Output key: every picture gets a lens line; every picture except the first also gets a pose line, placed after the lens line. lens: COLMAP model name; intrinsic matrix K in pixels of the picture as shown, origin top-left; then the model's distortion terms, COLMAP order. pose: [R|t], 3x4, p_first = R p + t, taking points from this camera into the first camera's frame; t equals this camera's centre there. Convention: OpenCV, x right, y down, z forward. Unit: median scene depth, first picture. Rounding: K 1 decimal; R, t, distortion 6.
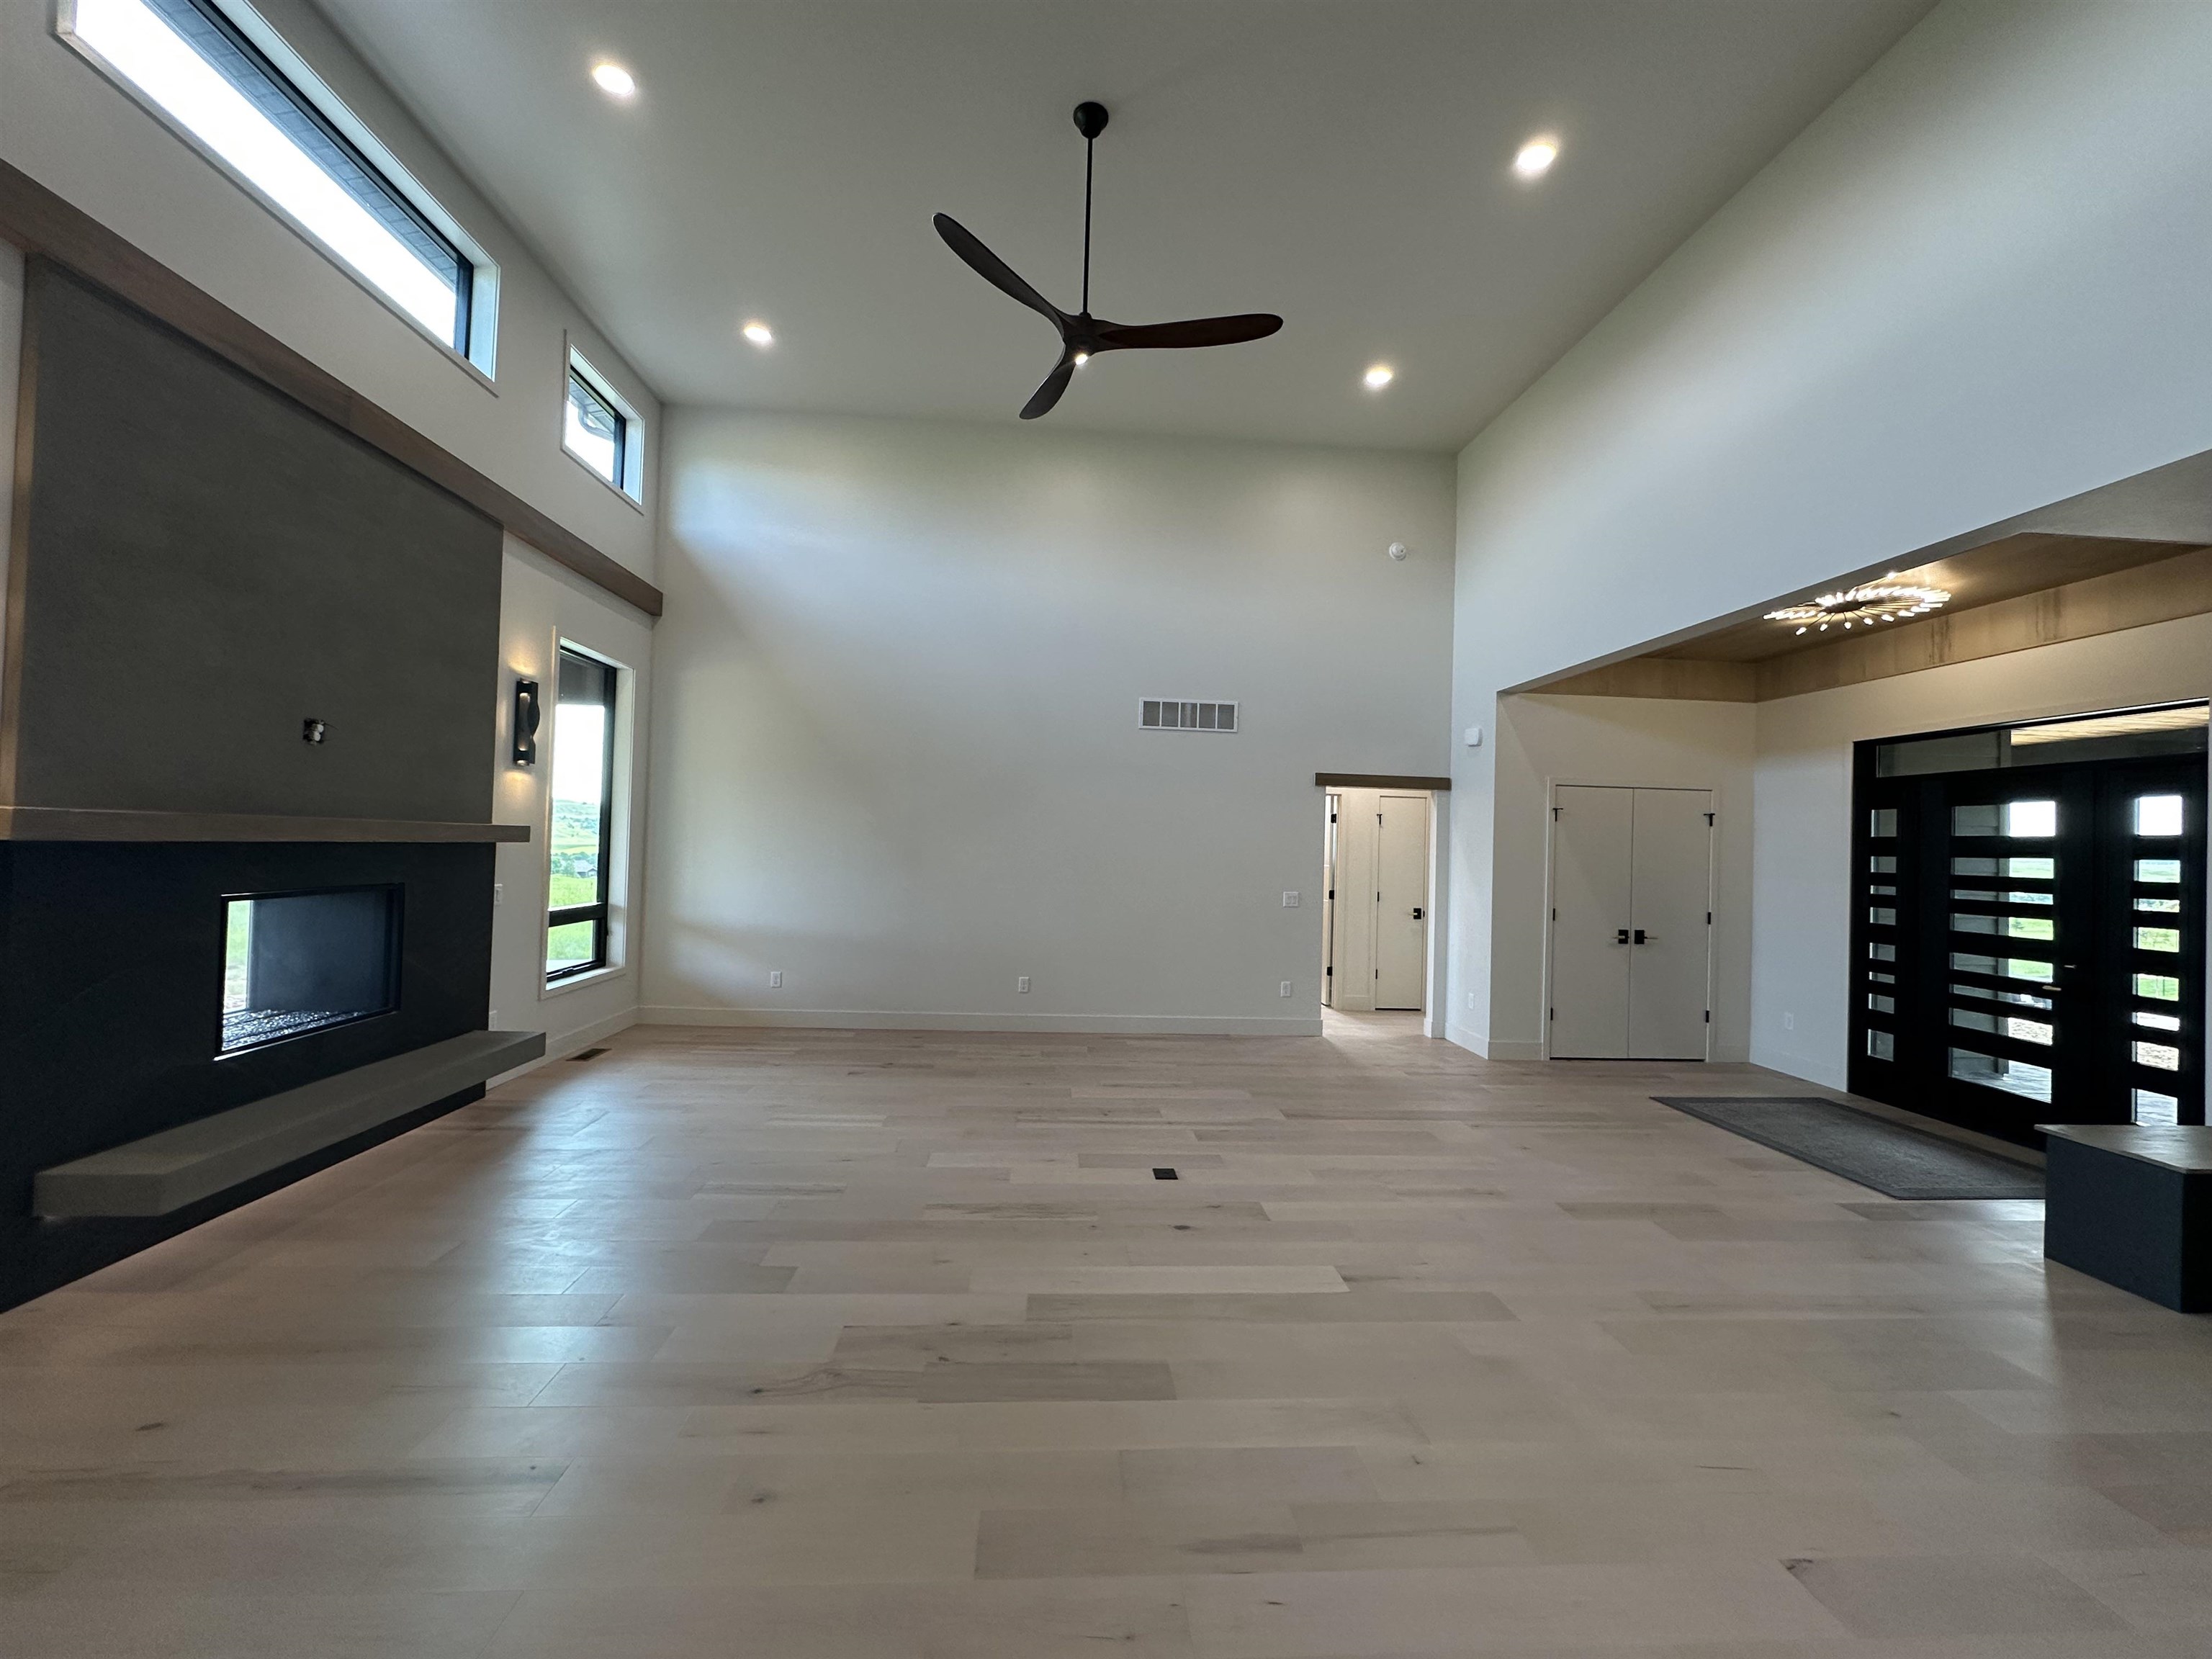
lens RADIAL K [[882.2, 0, 1106.0], [0, 882.2, 829.5], [0, 0, 1]] dist [-0.003063, -0.000031]
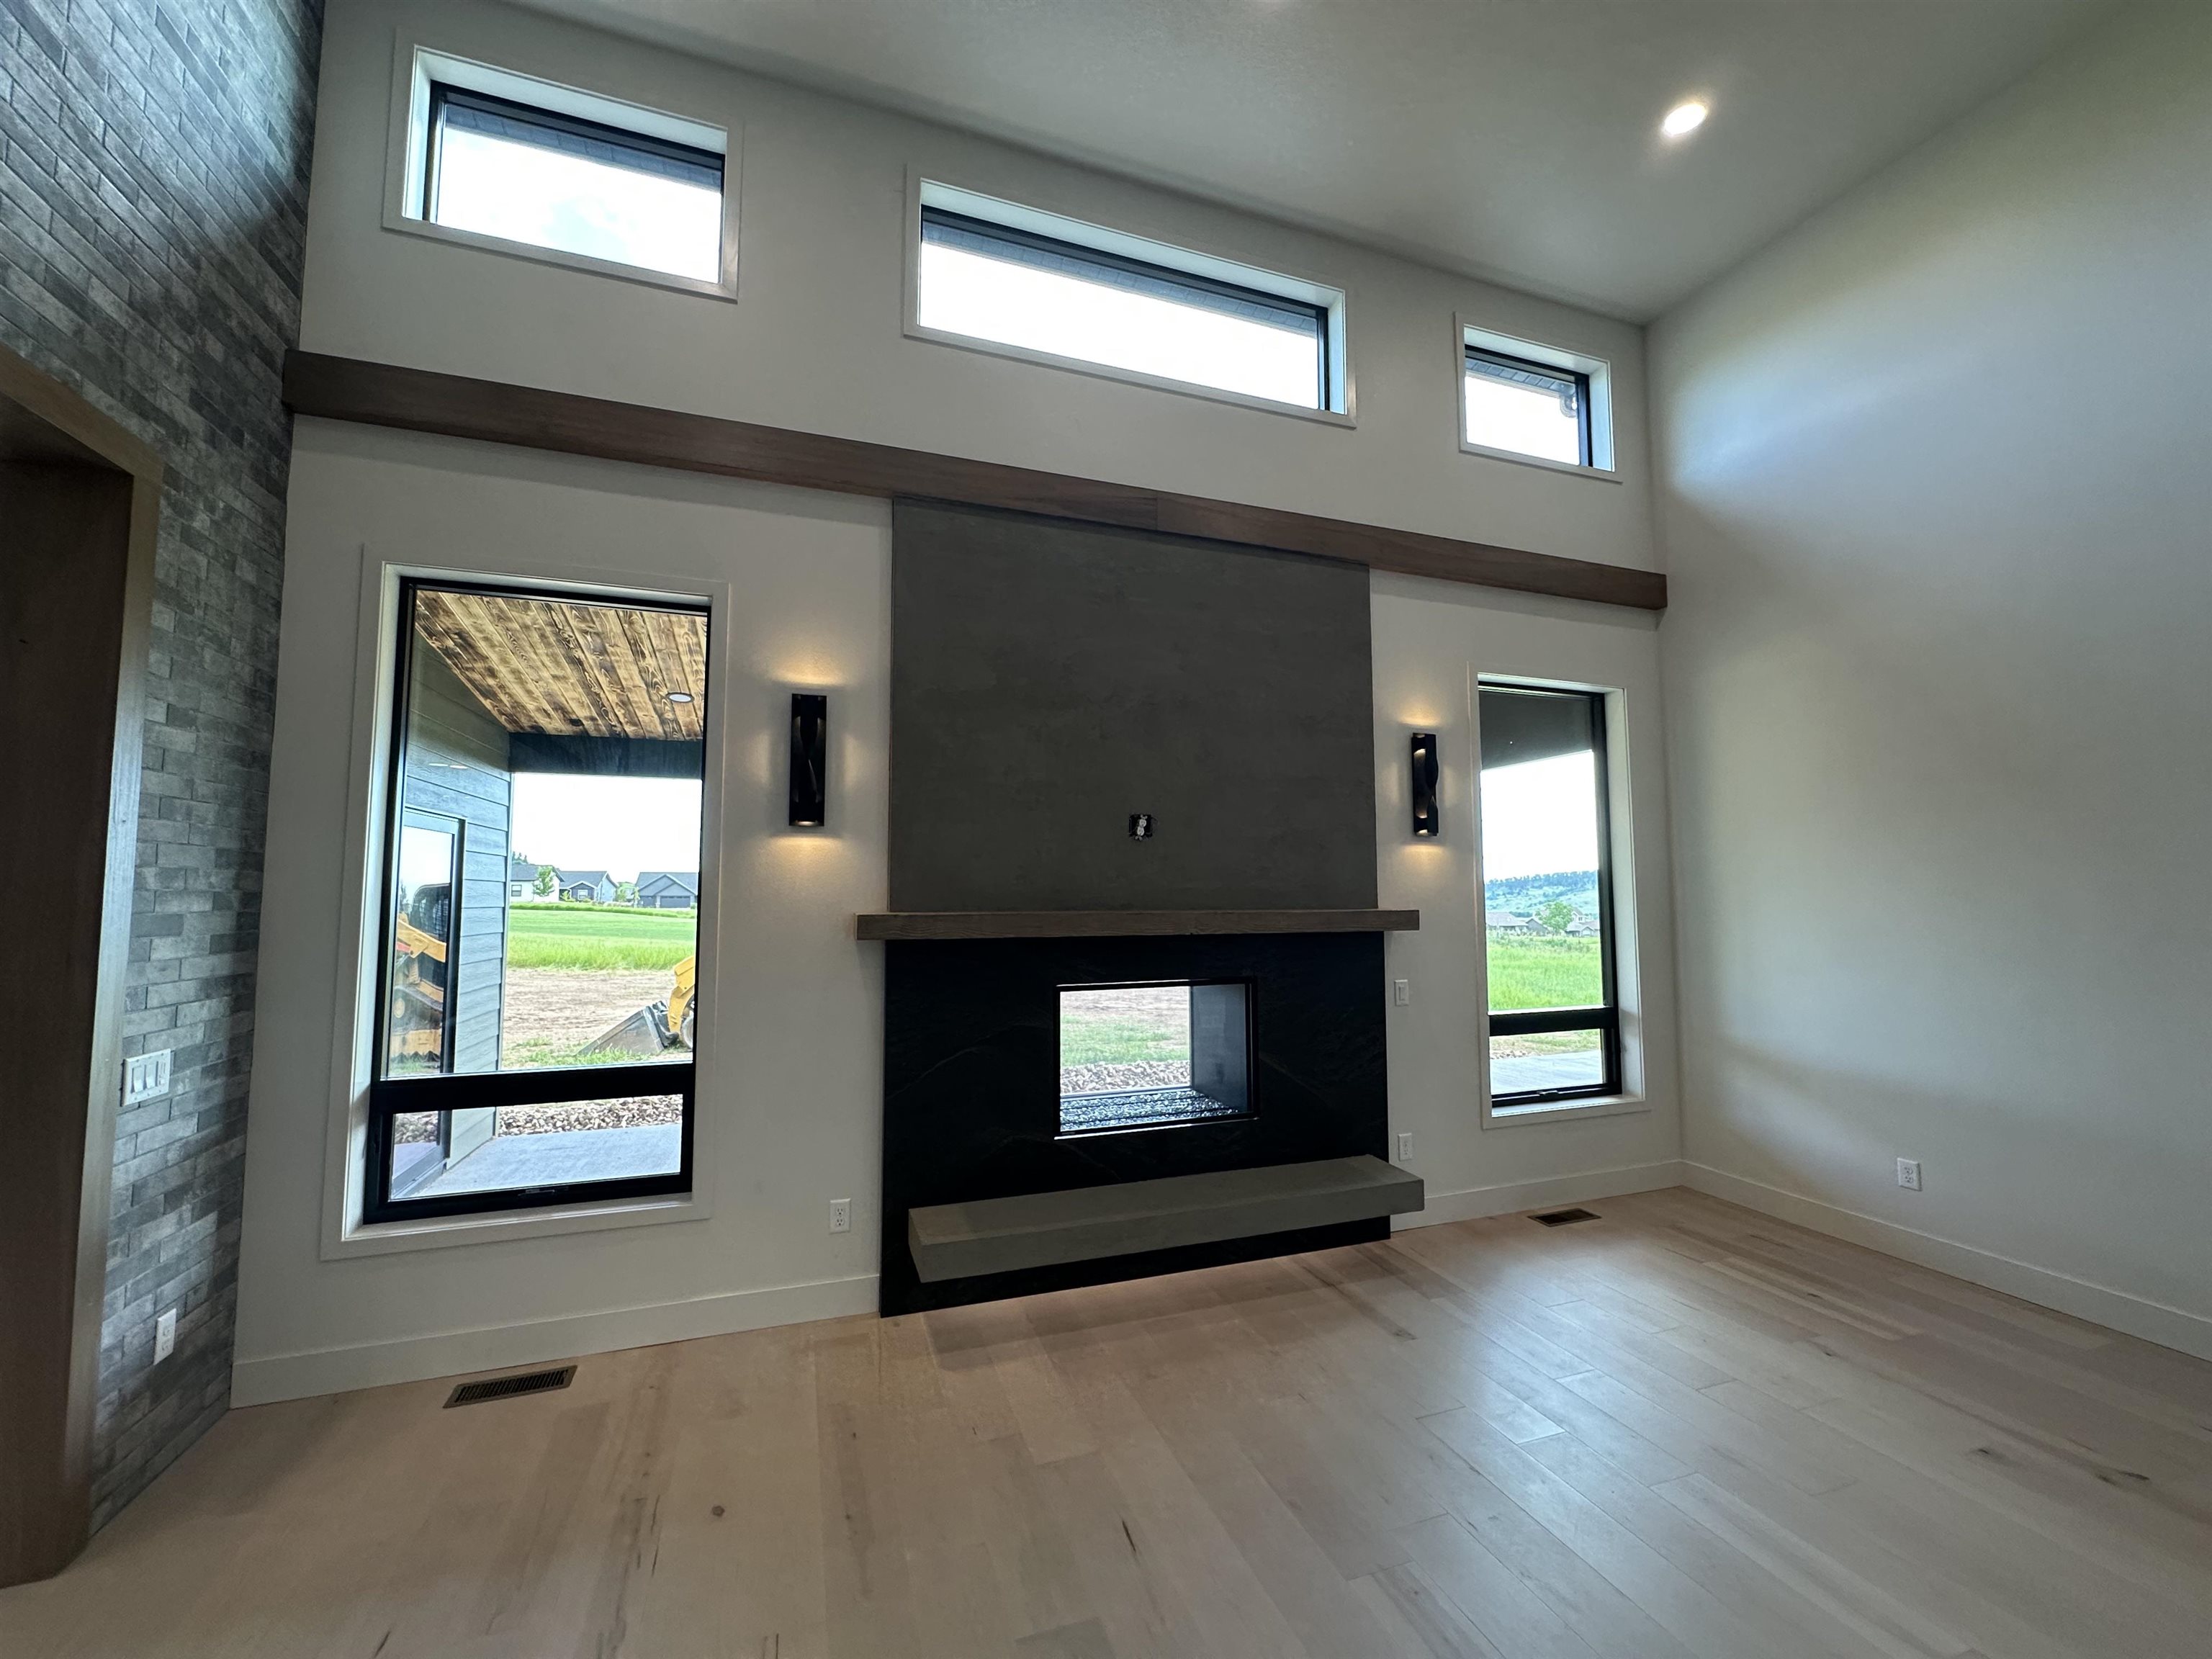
lens RADIAL K [[878.7, 0, 1100.7], [0, 878.7, 826.5], [0, 0, 1]] dist [-0.006599, 0.000658]
pose [[0.267554, -0.103417, -0.957977, 0.048934], [0.026669, 0.994637, -0.099927, -0.006909], [0.963174, 0.001187, 0.268877, 0.481857]]
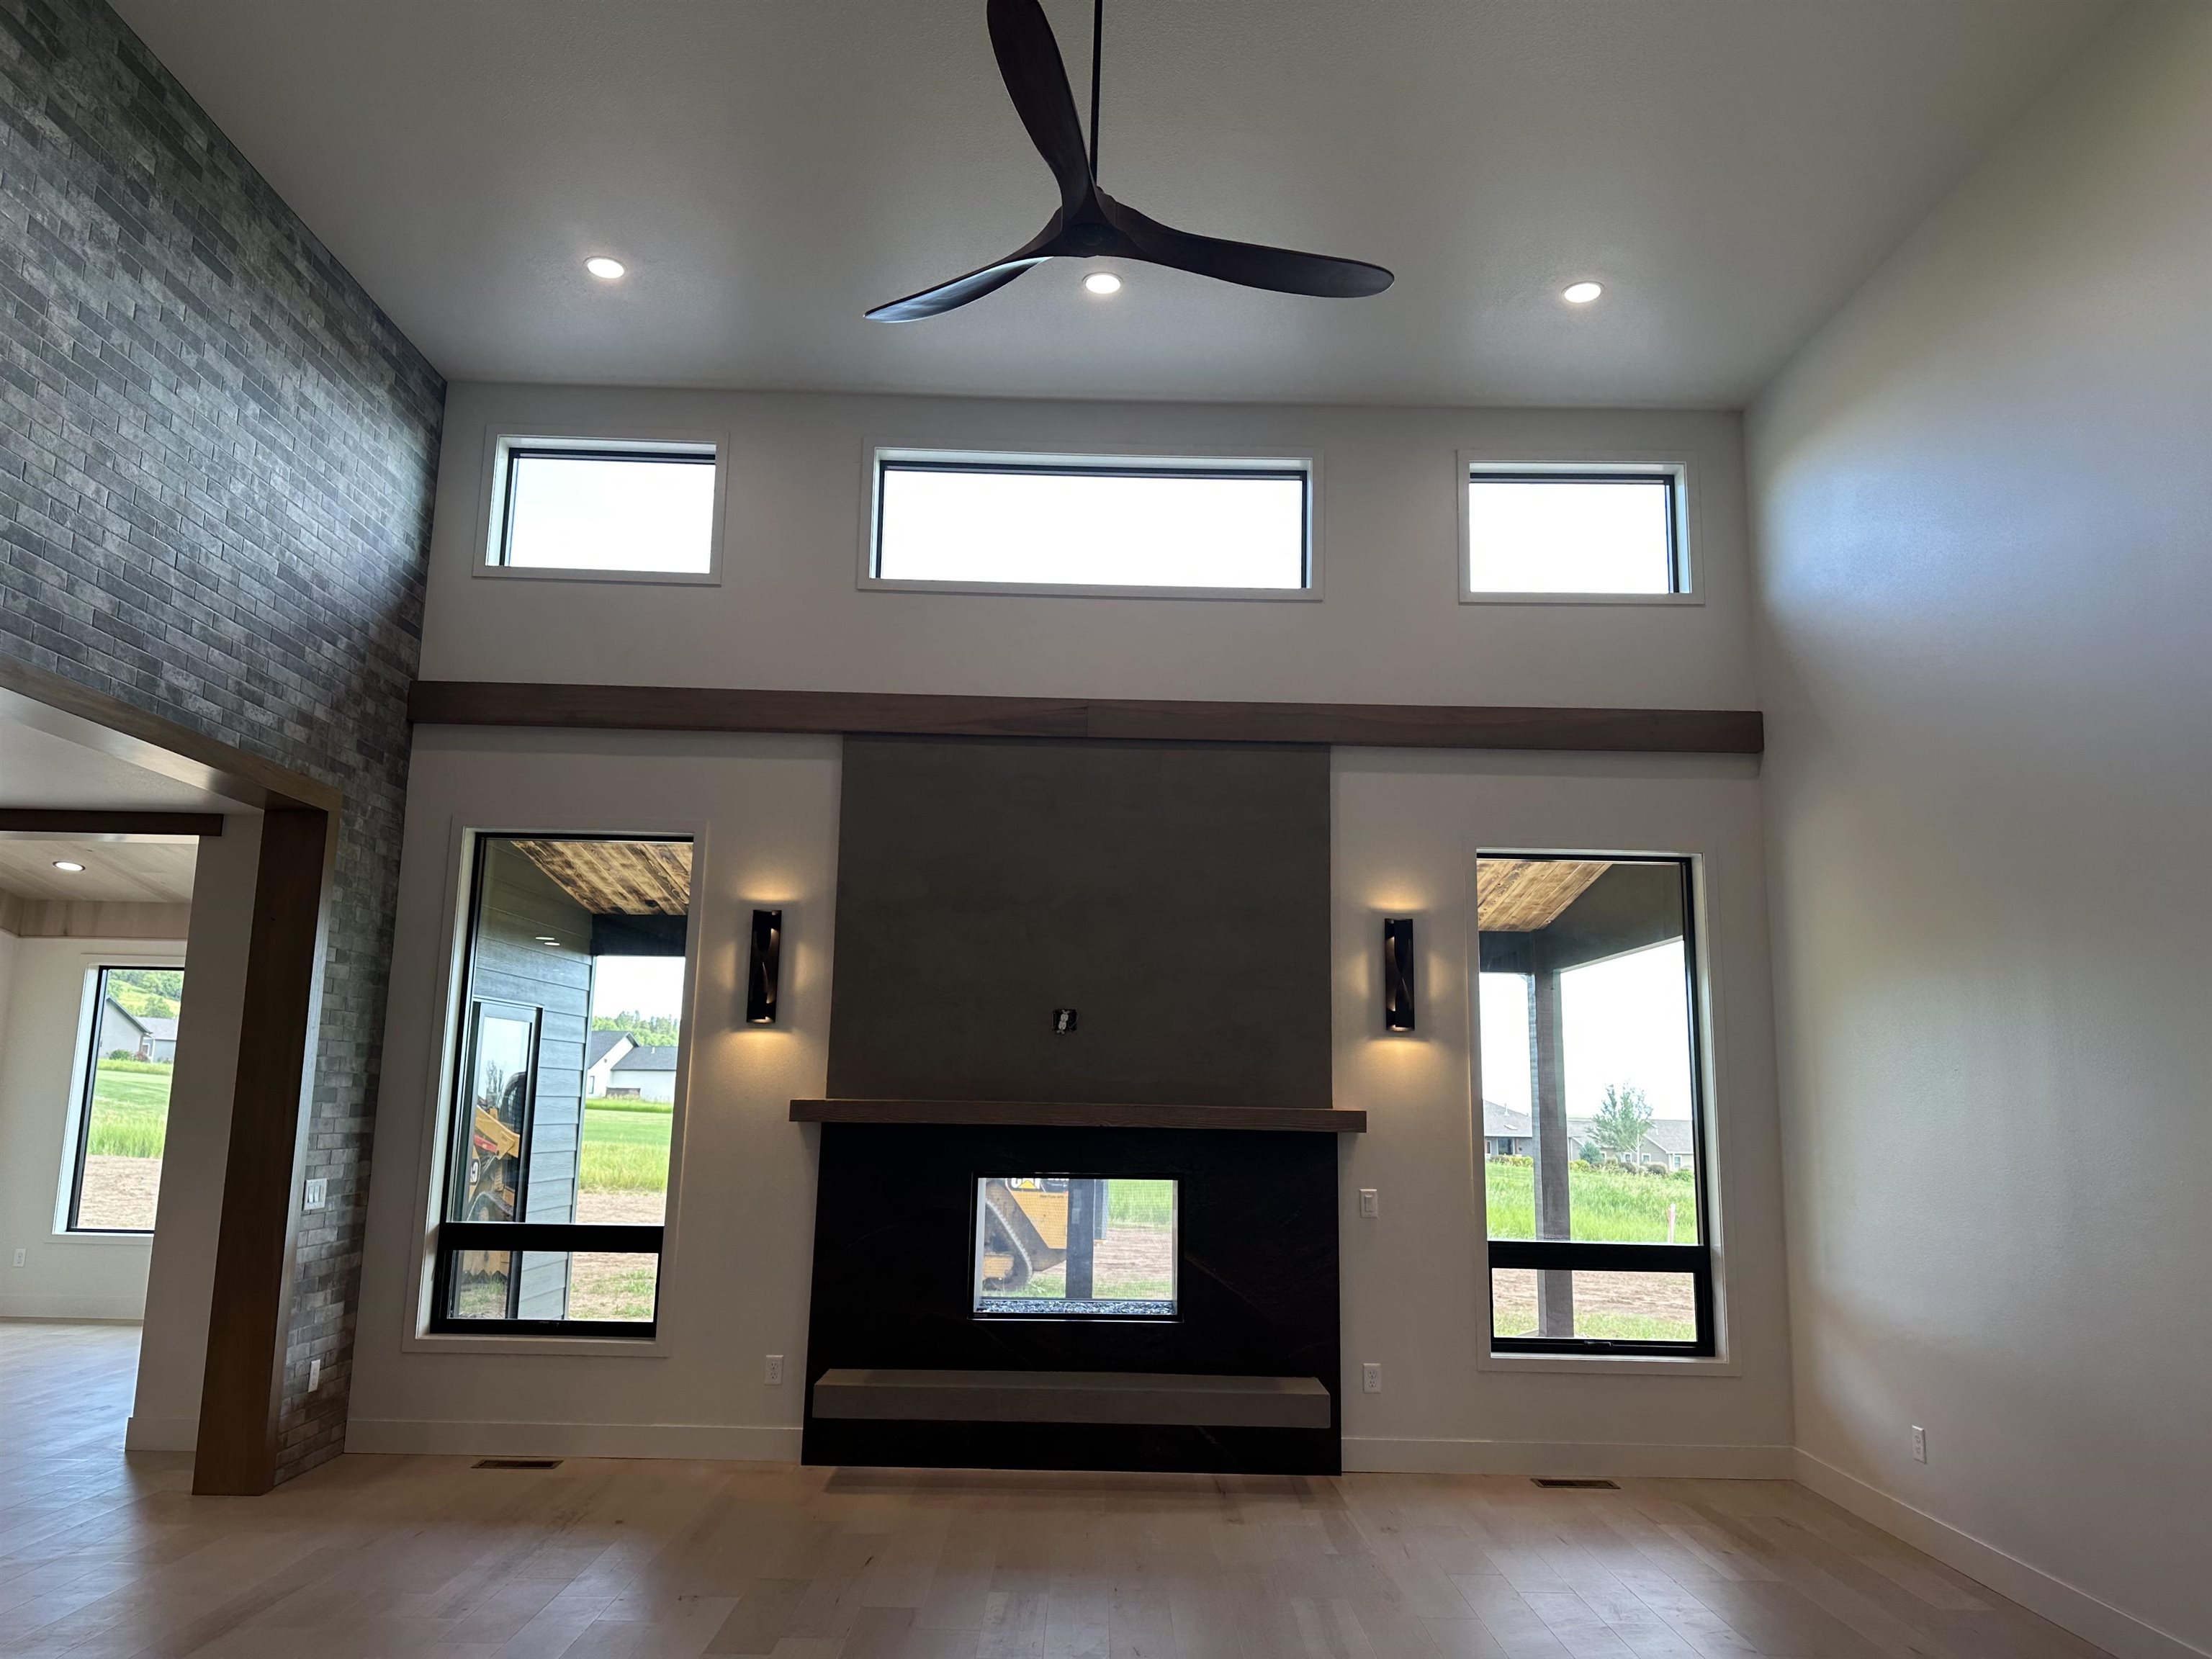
lens RADIAL K [[1538.2, 0, 1106.0], [0, 1538.2, 829.5], [0, 0, 1]] dist [0.090281, -0.145418]
pose [[-0.054837, -0.203495, -0.977539, 0.691621], [-0.003149, 0.979043, -0.203631, 0.029502], [0.998490, -0.008088, -0.054329, 0.817244]]
